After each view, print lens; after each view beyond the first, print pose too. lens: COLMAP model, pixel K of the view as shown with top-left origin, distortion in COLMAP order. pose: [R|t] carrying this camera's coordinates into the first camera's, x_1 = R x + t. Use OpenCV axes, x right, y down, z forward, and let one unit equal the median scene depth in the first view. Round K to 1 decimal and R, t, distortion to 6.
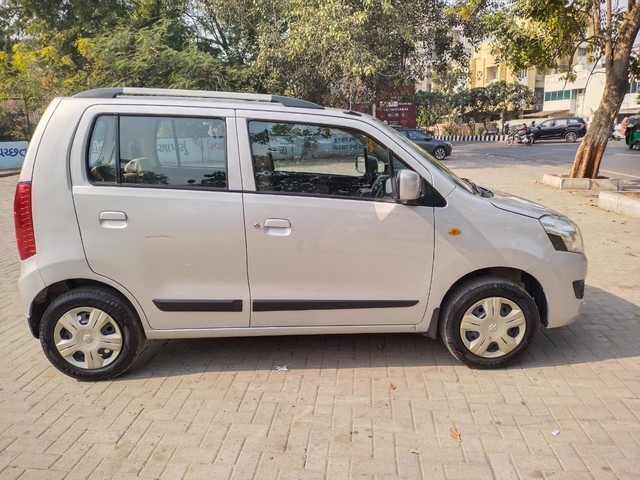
lens RADIAL K [[481.7, 0, 320.0], [0, 481.7, 240.0], [0, 0, 1]] dist [0.049103, -0.073417]
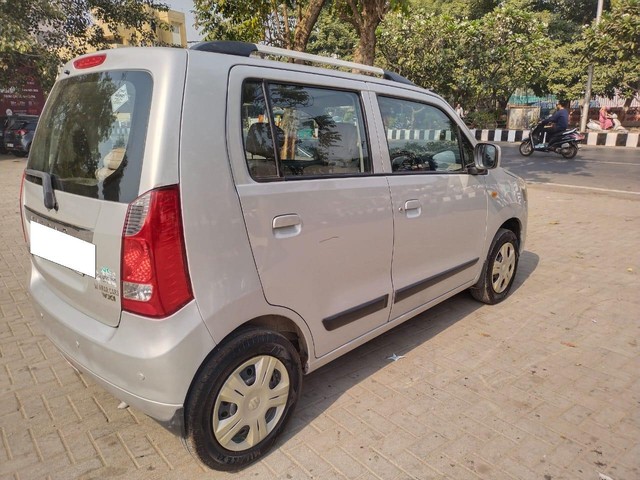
lens RADIAL K [[481.7, 0, 320.0], [0, 481.7, 240.0], [0, 0, 1]] dist [0.049103, -0.073417]
pose [[0.701693, -0.167516, 0.692506, -0.861002], [0.158661, 0.984300, 0.077335, -0.066365], [-0.694588, 0.055608, 0.717255, 0.427728]]
